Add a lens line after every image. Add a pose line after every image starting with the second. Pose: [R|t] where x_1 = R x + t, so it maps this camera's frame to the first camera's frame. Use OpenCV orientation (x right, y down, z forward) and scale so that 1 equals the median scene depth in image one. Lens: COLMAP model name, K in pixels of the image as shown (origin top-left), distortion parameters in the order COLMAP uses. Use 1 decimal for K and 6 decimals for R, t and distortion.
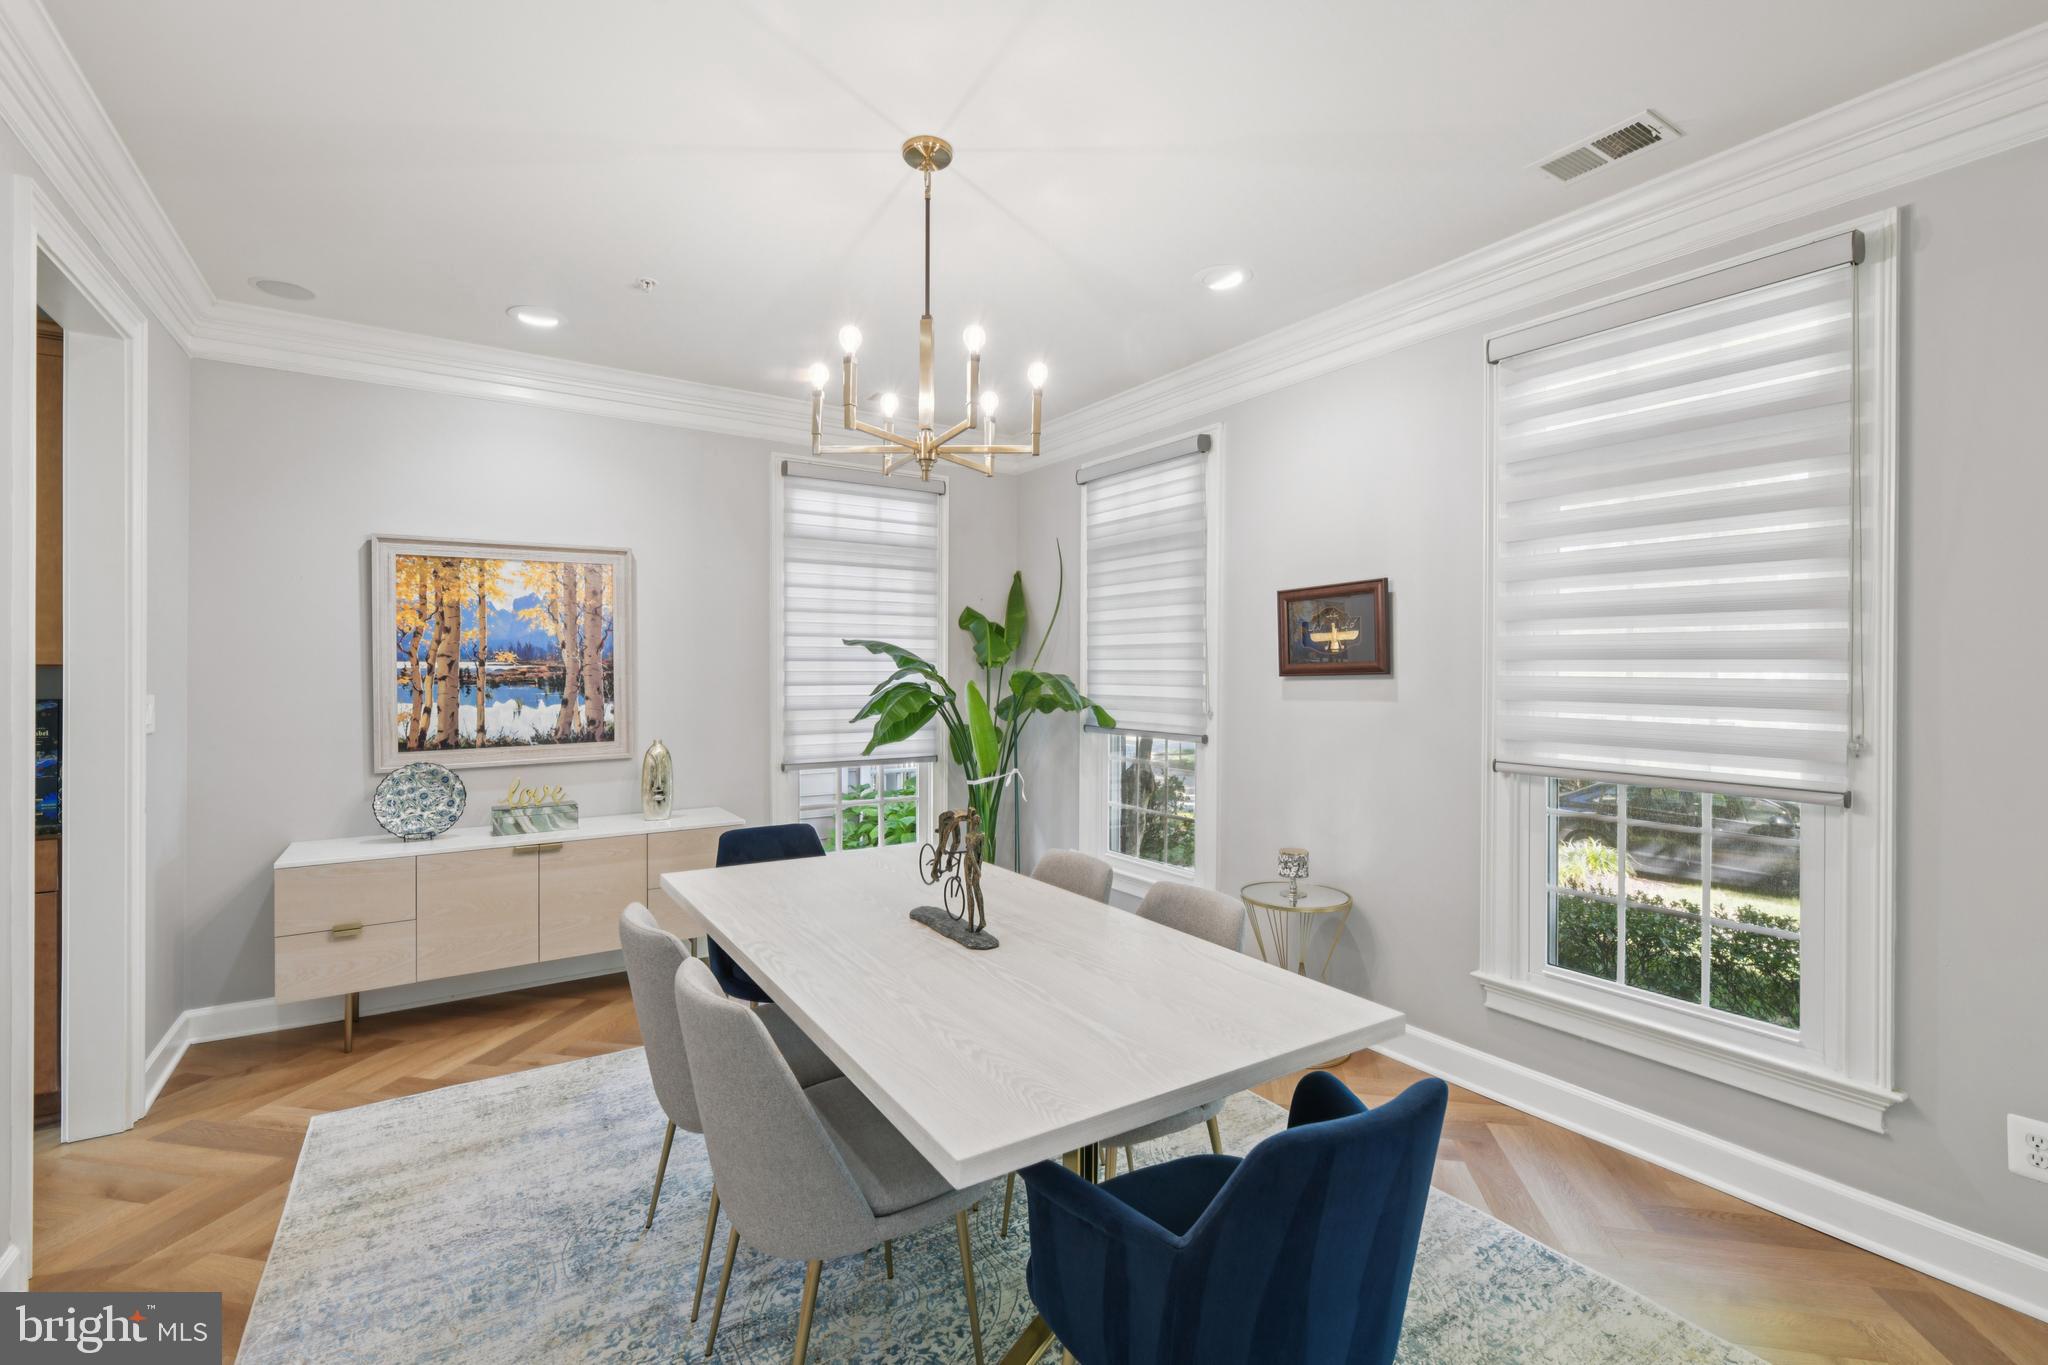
lens RADIAL K [[901.8, 0, 1027.0], [0, 901.8, 671.5], [0, 0, 1]] dist [-0.000487, -0.000104]
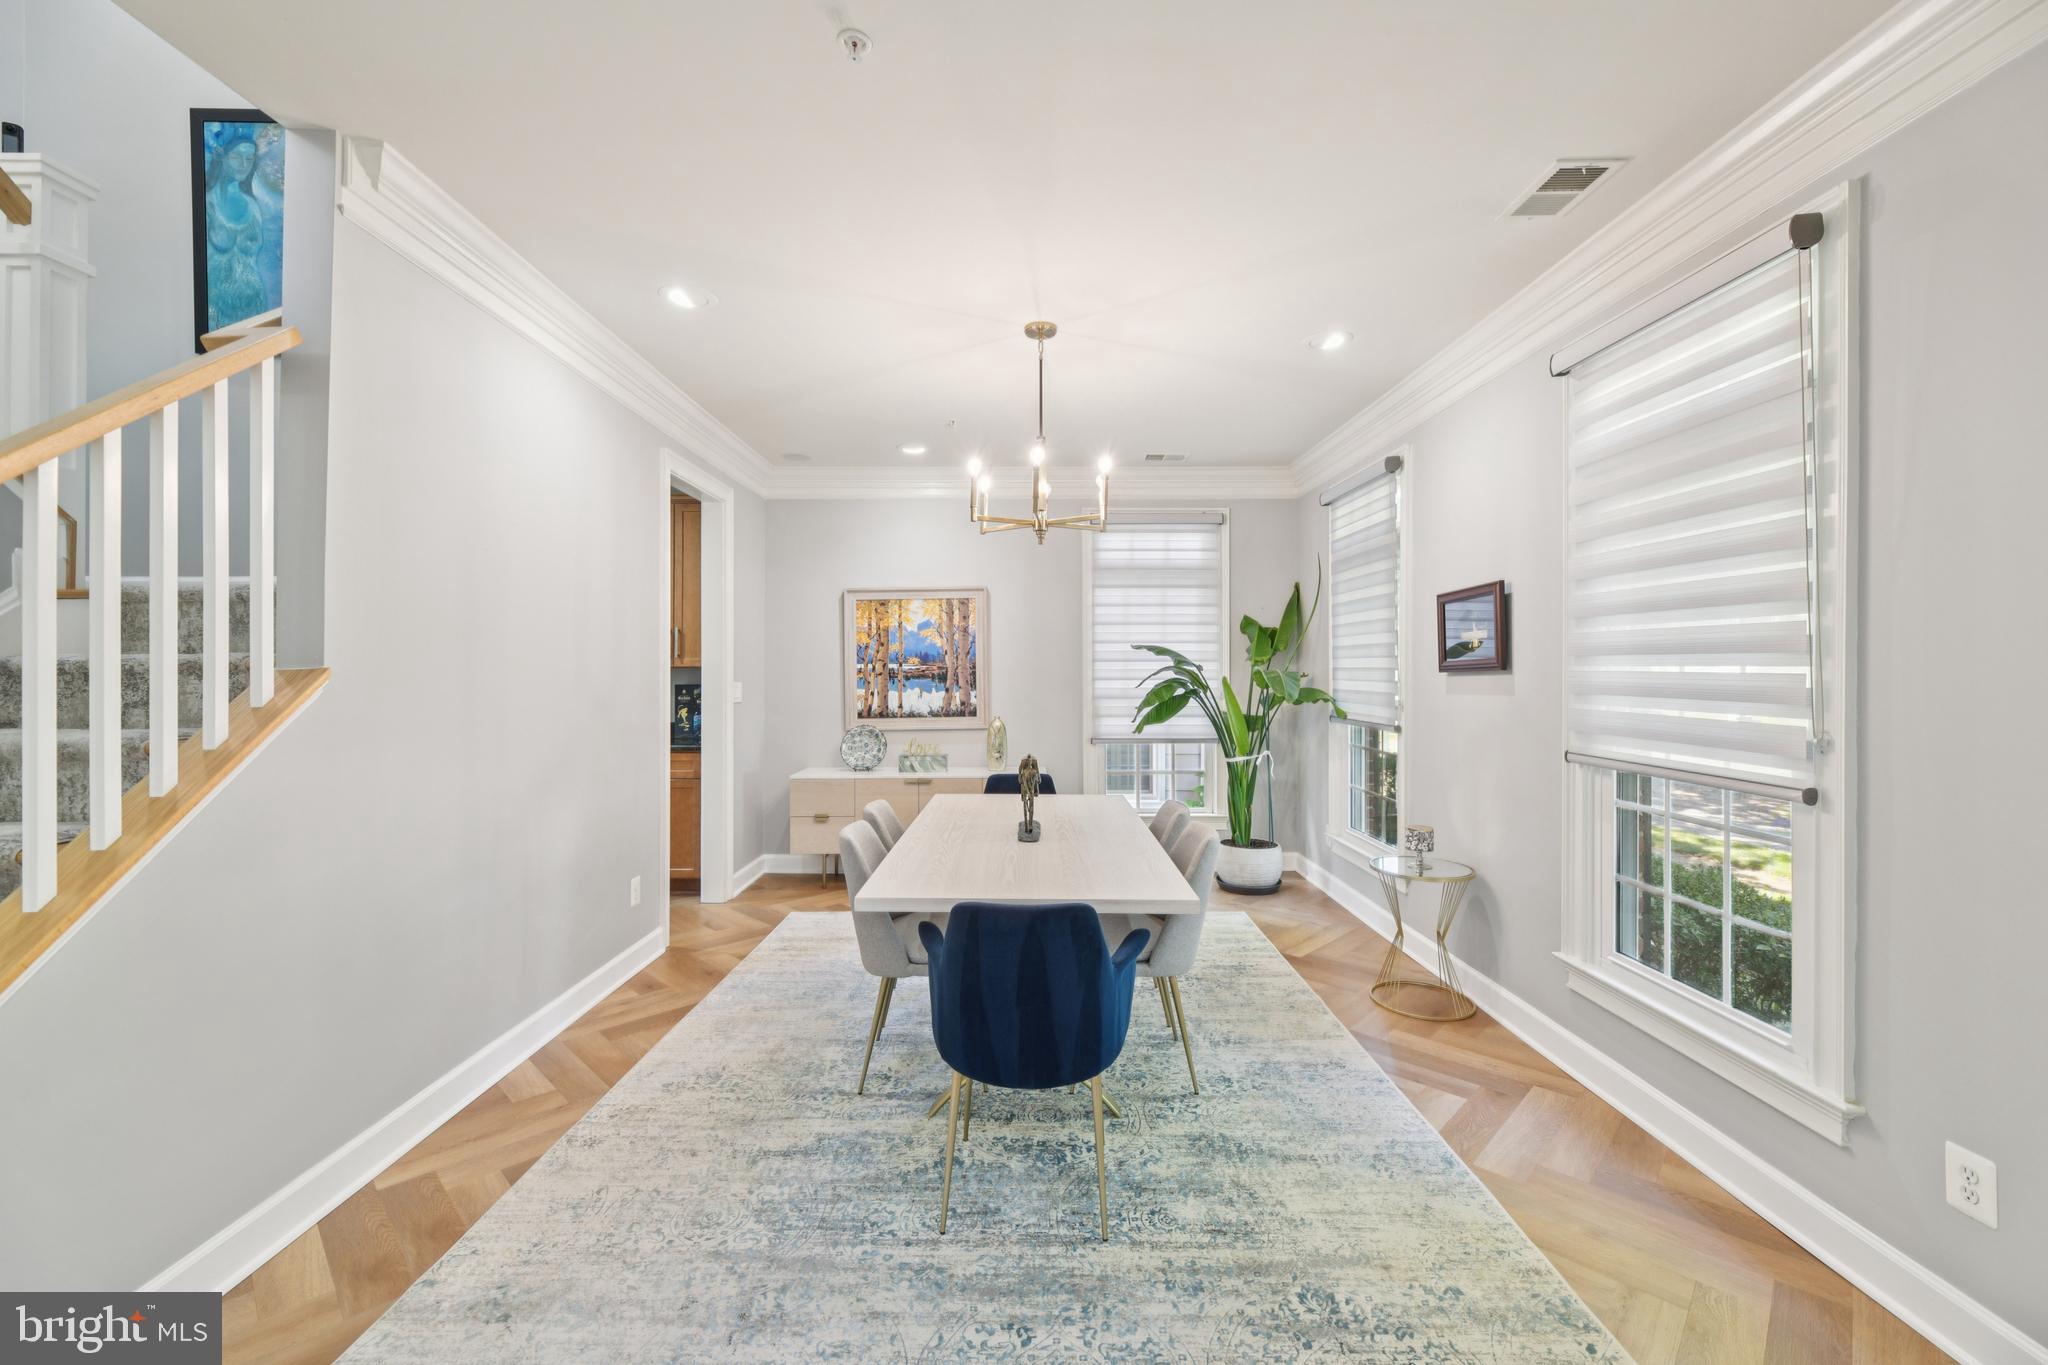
lens RADIAL K [[849.1, 0, 1020.8], [0, 849.1, 665.5], [0, 0, 1]] dist [0.000022, 0.000083]
pose [[0.832039, -0.005474, -0.554691, 0.412351], [0.001624, 0.999971, -0.007432, 0.003779], [0.554715, 0.005283, 0.832024, -0.135420]]
